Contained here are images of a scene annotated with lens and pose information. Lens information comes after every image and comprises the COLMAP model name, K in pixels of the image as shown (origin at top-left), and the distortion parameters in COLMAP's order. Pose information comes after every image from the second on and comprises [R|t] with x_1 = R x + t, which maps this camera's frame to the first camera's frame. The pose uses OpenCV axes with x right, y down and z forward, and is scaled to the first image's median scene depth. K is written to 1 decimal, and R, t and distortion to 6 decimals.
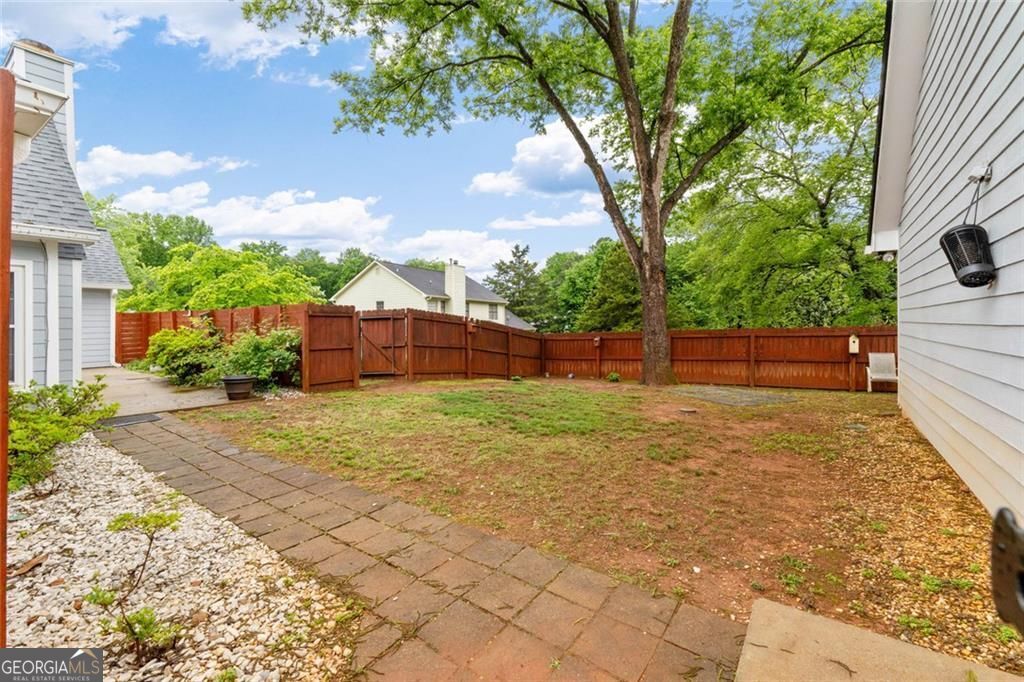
lens RADIAL K [[440.2, 0, 492.4], [0, 440.2, 317.1], [0, 0, 1]] dist [0.019715, 0.000291]
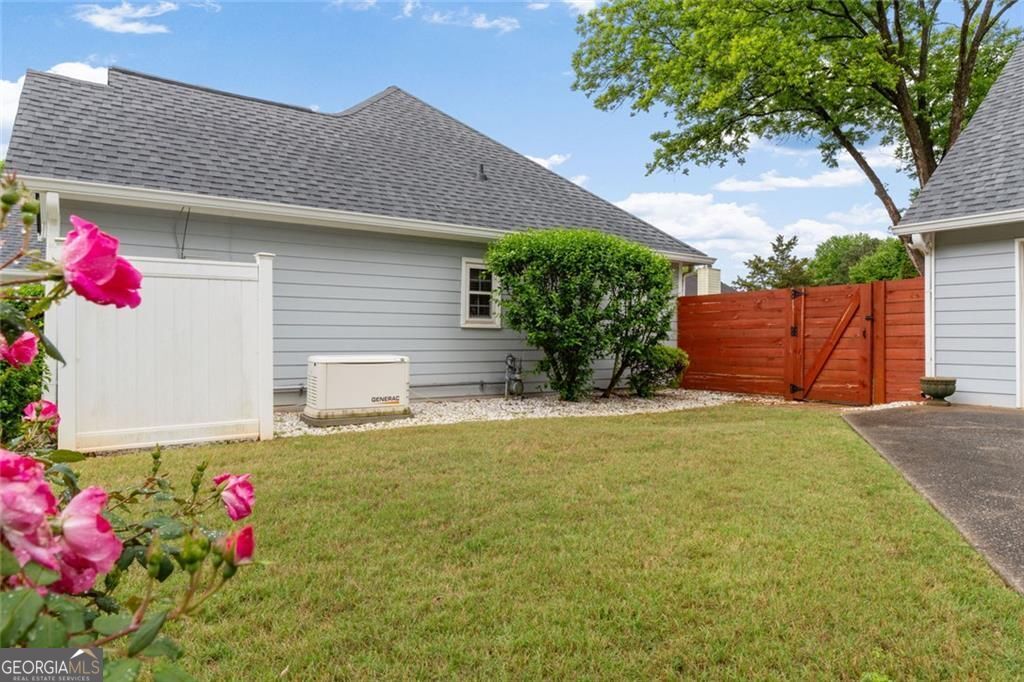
lens RADIAL K [[638.6, 0, 500.4], [0, 638.6, 325.7], [0, 0, 1]] dist [-0.006823, -0.002567]
pose [[0.945133, 0.007040, -0.326609, -0.039940], [-0.009844, 0.999928, -0.006933, 0.005027], [0.326537, 0.009768, 0.945134, -0.206897]]
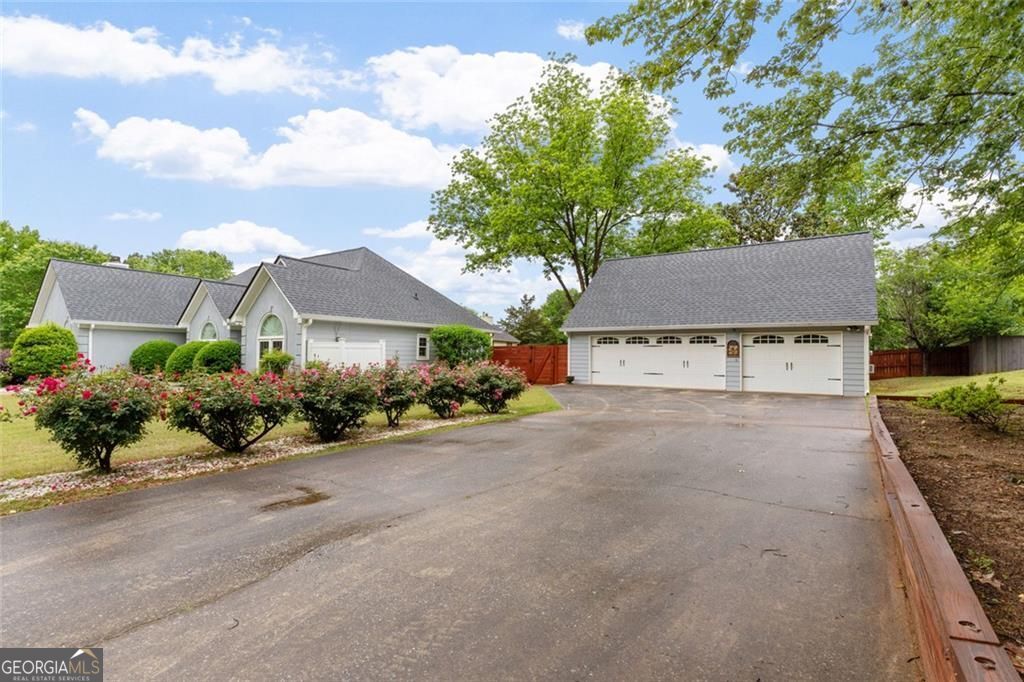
lens RADIAL K [[509.6, 0, 514.1], [0, 509.6, 343.8], [0, 0, 1]] dist [0.000248, 0.000003]
pose [[0.998017, 0.017395, 0.060497, -0.060385], [-0.016607, 0.999771, -0.013515, -0.004184], [-0.060719, 0.012484, 0.998077, -0.437373]]
